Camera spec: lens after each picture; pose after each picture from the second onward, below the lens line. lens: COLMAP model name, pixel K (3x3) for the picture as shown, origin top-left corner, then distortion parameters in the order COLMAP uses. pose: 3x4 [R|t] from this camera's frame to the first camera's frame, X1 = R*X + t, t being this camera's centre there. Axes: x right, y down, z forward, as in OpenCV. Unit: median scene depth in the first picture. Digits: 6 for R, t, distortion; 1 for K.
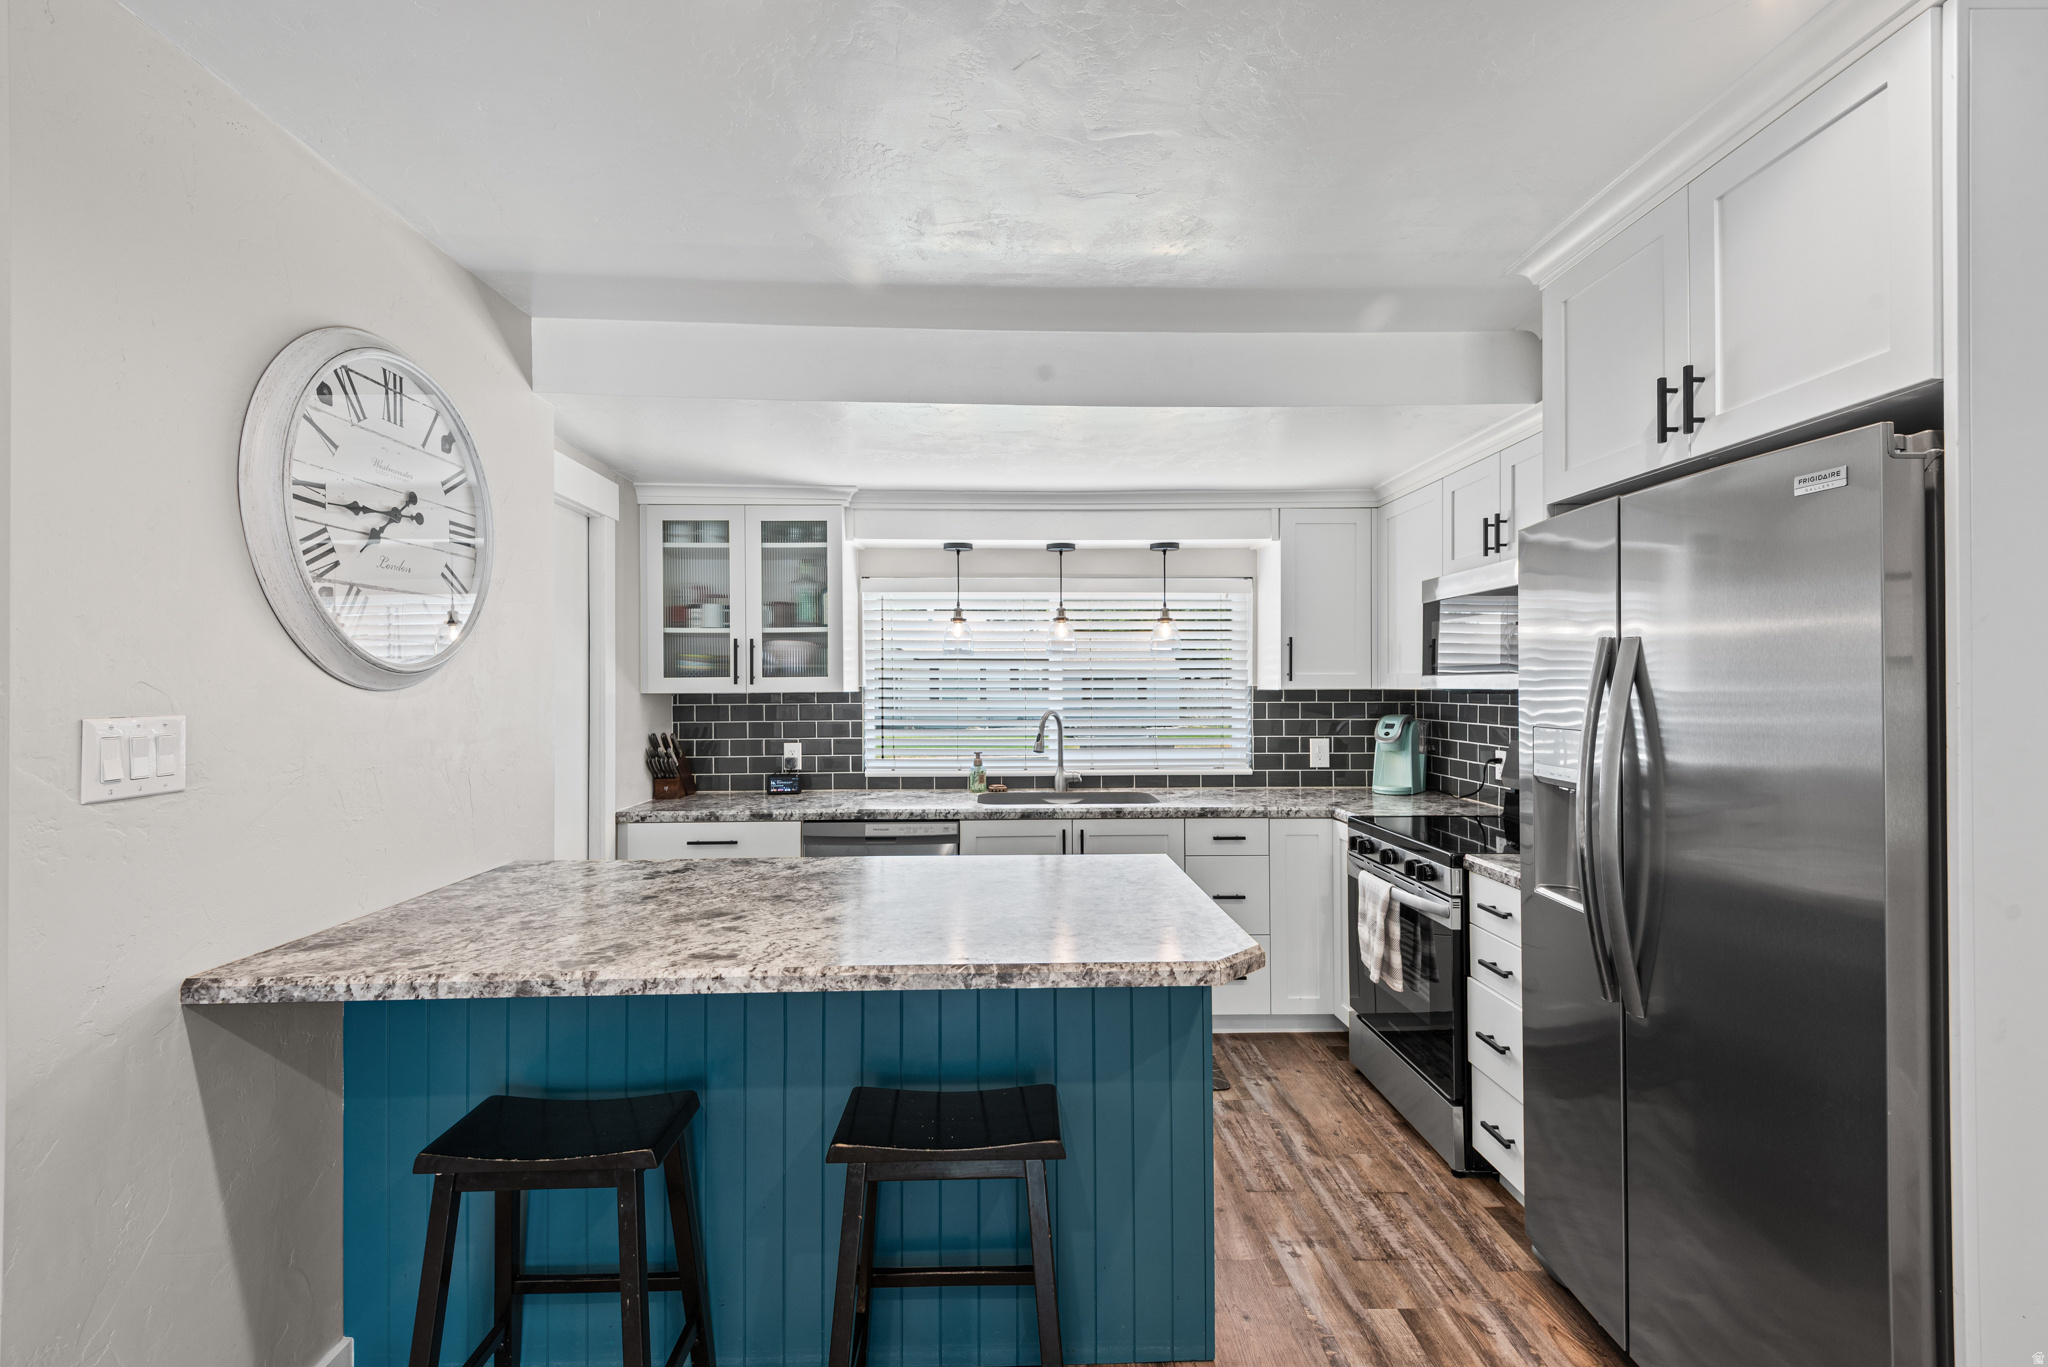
lens RADIAL K [[922.6, 0, 1023.8], [0, 922.6, 685.8], [0, 0, 1]] dist [0.001124, -0.000086]
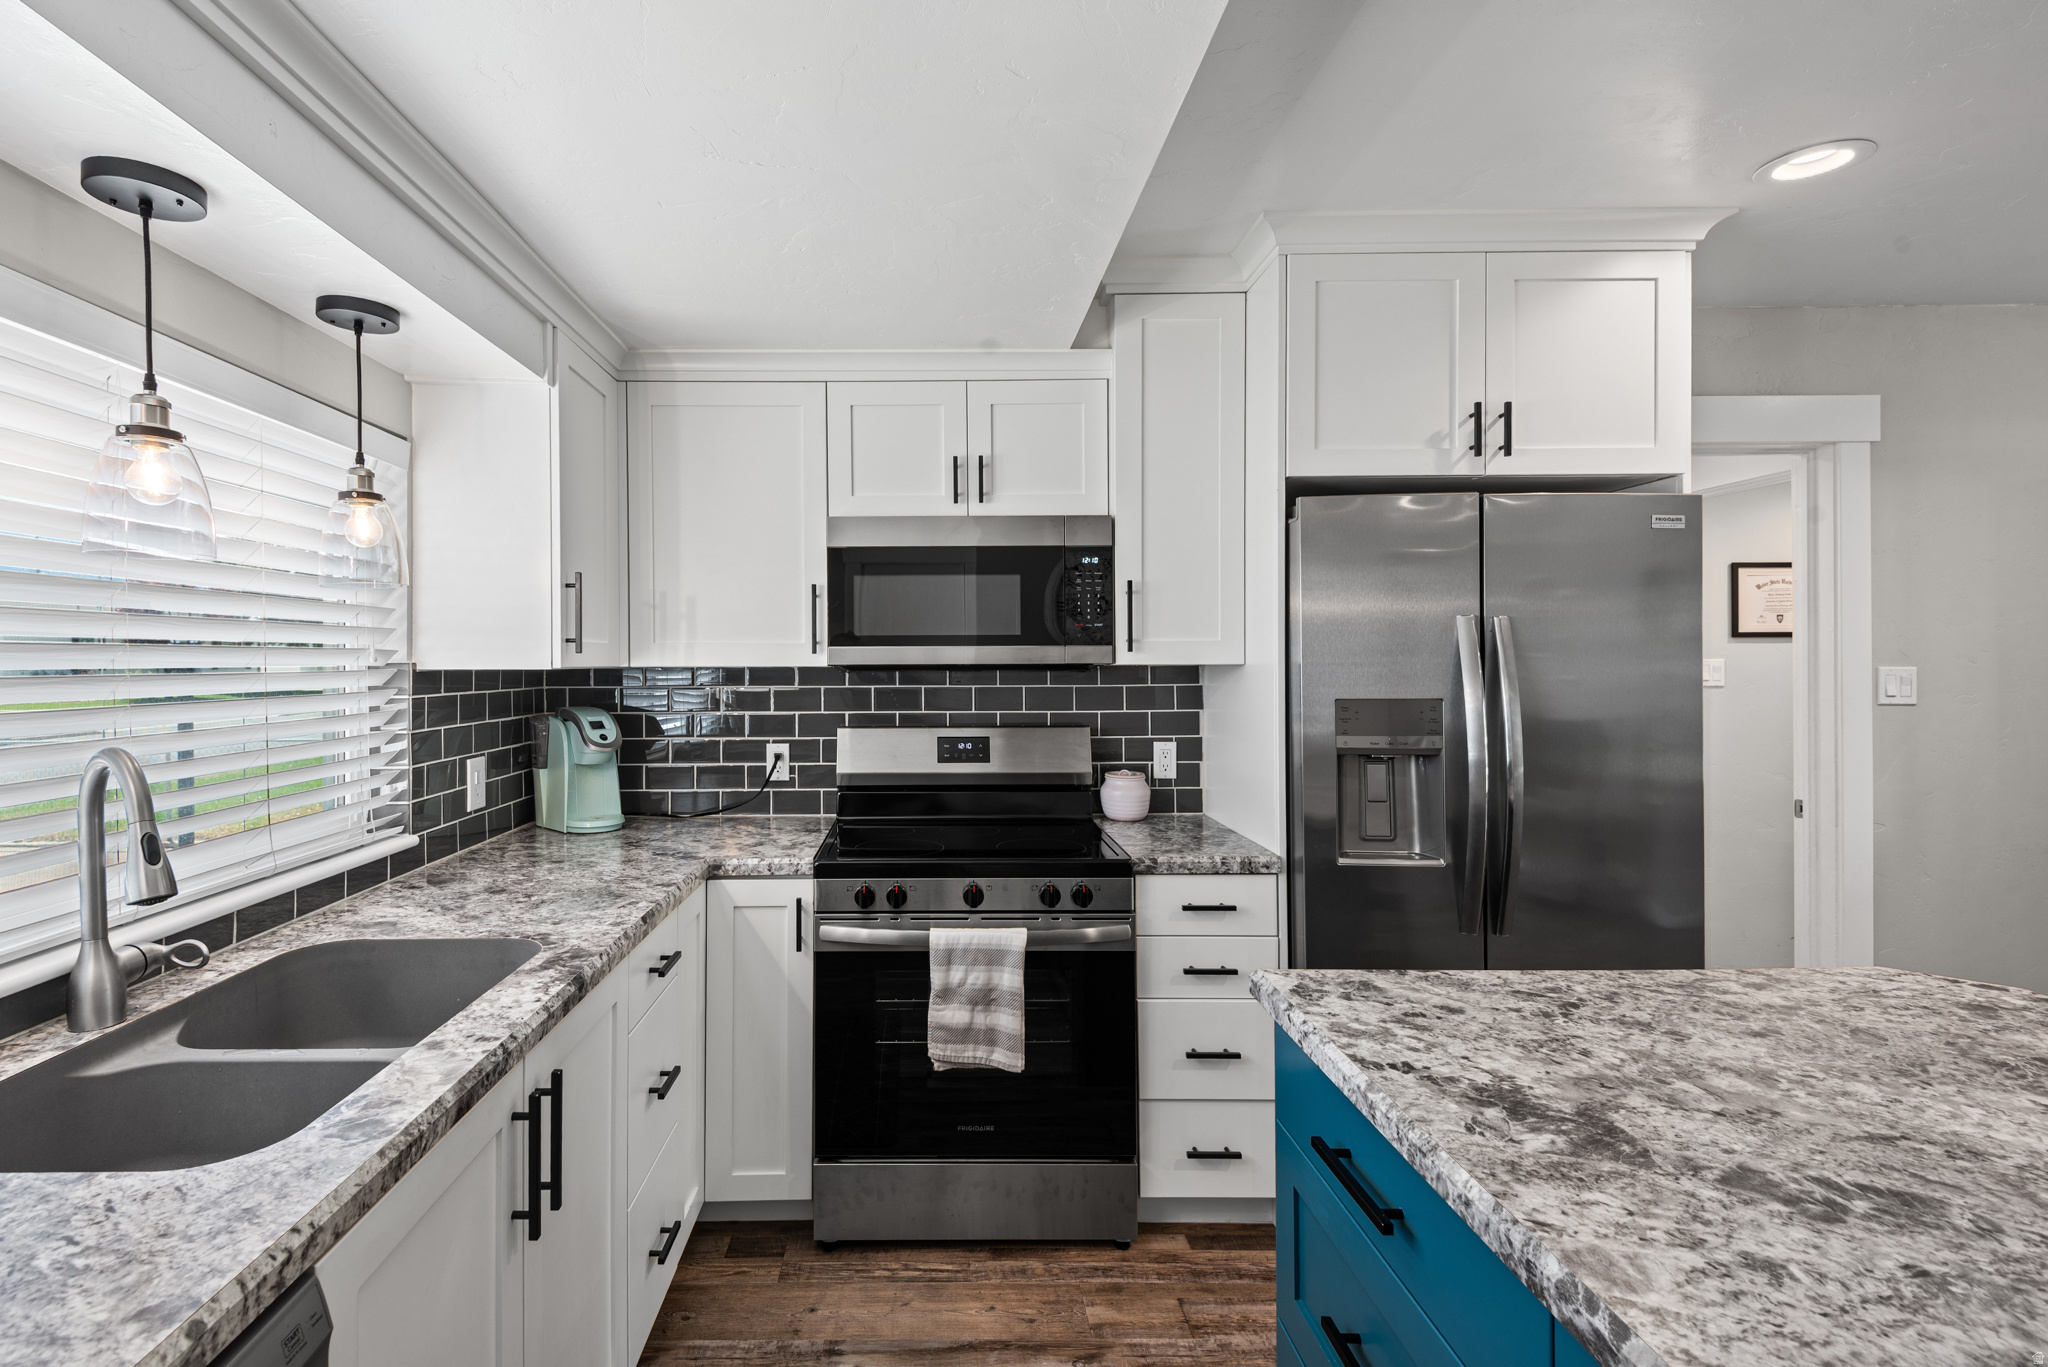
lens RADIAL K [[922.6, 0, 1022.4], [0, 922.6, 663.7], [0, 0, 1]] dist [0.001124, -0.000086]
pose [[0.028887, 0.005123, 0.999570, -0.248894], [0.005080, 0.999973, -0.005272, 0.005796], [-0.999570, 0.005230, 0.028861, 0.720174]]
